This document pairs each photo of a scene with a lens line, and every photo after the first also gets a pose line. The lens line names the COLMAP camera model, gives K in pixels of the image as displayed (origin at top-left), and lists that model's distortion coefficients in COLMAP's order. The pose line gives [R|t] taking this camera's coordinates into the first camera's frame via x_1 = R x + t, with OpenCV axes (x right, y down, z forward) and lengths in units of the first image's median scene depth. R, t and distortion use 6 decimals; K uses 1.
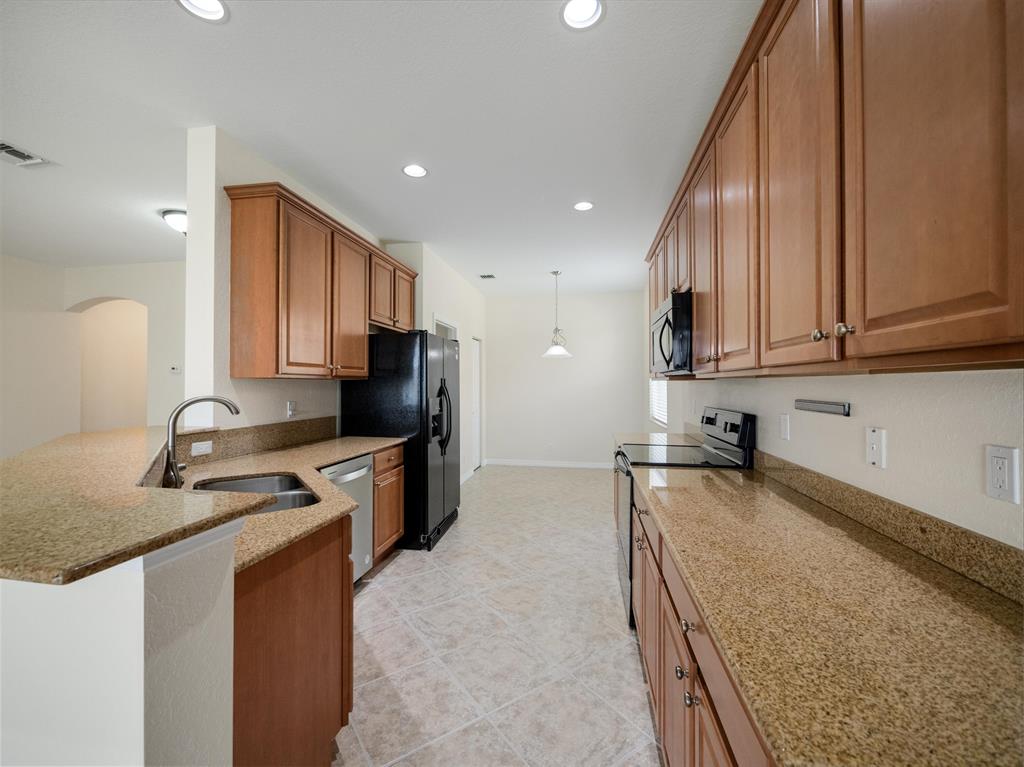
lens RADIAL K [[421.7, 0, 512.0], [0, 421.7, 383.5], [0, 0, 1]] dist [-0.017838, -0.000321]
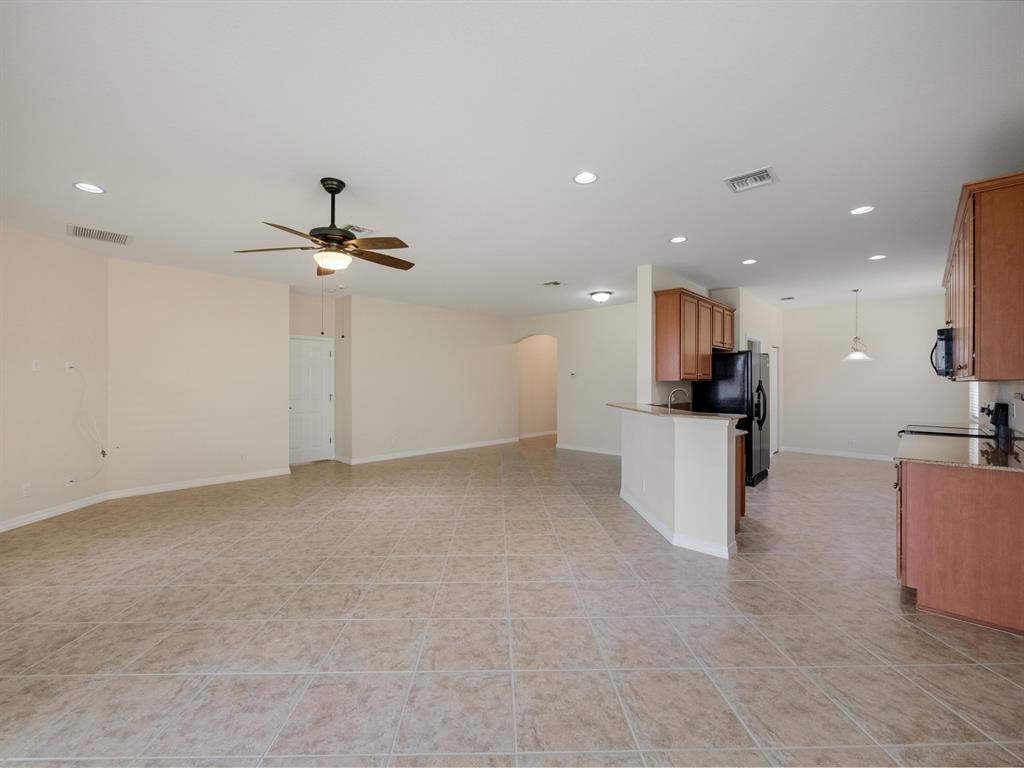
lens RADIAL K [[421.7, 0, 512.0], [0, 421.7, 384.0], [0, 0, 1]] dist [-0.017838, -0.000321]
pose [[0.824791, 0.002292, -0.565434, -0.047566], [-0.000434, 0.999994, 0.003421, -0.003175], [0.565438, -0.002576, 0.824787, -0.777534]]
